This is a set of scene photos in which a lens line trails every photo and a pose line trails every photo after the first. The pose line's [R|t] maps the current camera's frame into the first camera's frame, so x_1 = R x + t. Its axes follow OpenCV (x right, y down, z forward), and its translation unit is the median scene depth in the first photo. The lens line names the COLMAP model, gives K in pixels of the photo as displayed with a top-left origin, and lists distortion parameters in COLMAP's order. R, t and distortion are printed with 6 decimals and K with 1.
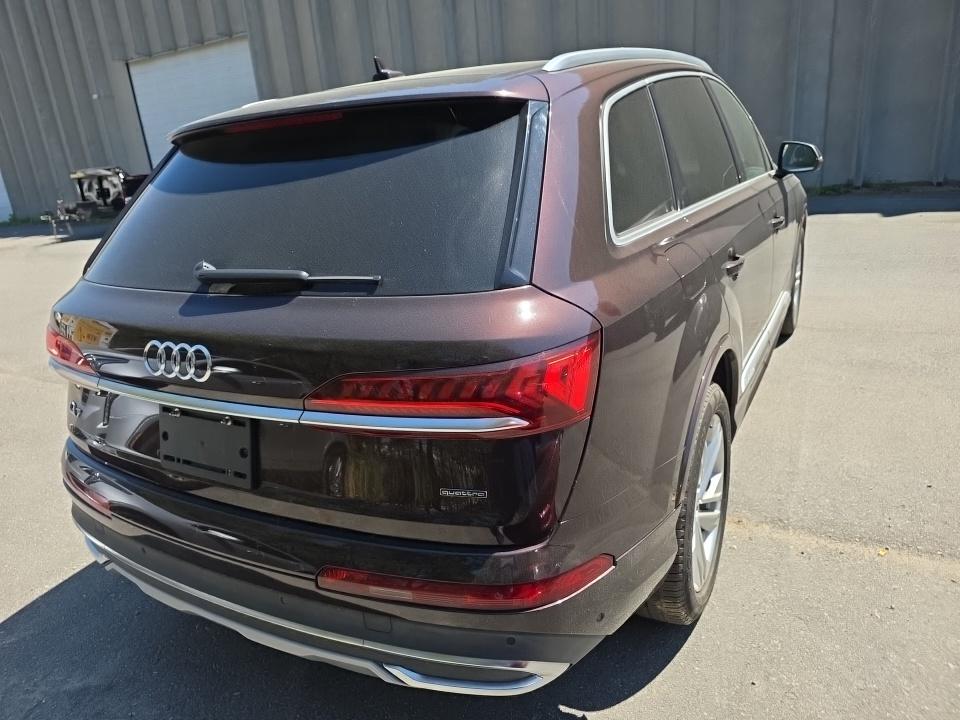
lens RADIAL K [[649.2, 0, 477.7], [0, 649.2, 365.0], [0, 0, 1]] dist [0.042940, -0.012372]
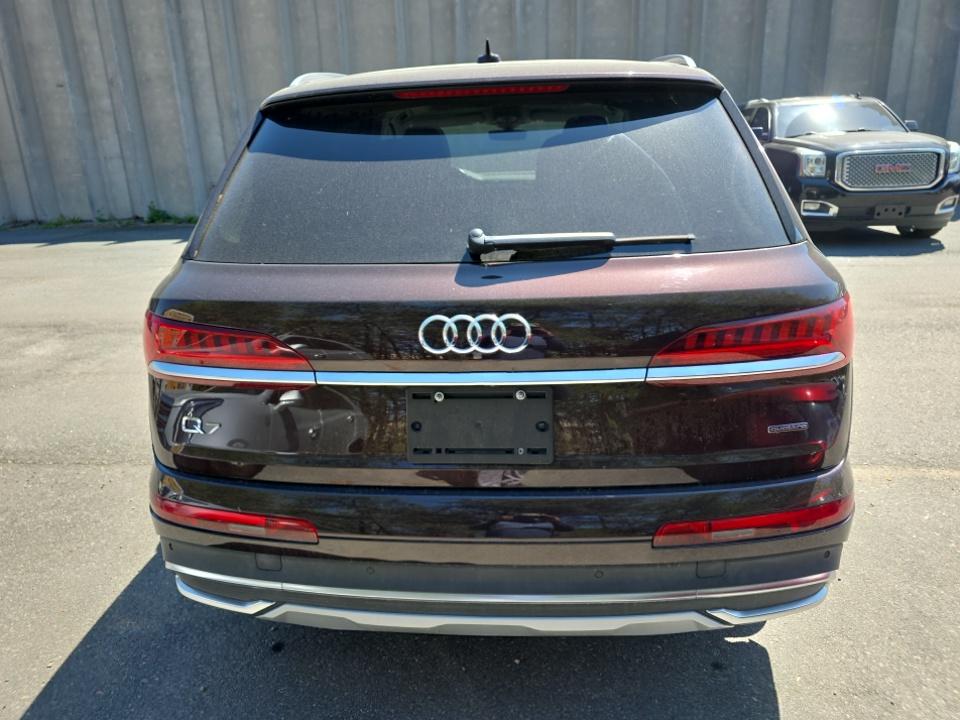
lens RADIAL K [[649.2, 0, 479.7], [0, 649.2, 343.2], [0, 0, 1]] dist [0.042940, -0.012372]
pose [[0.903635, -0.071864, 0.422230, -0.840361], [0.097330, 0.994486, -0.039036, 0.042334], [-0.417097, 0.076370, 0.905648, 0.177966]]
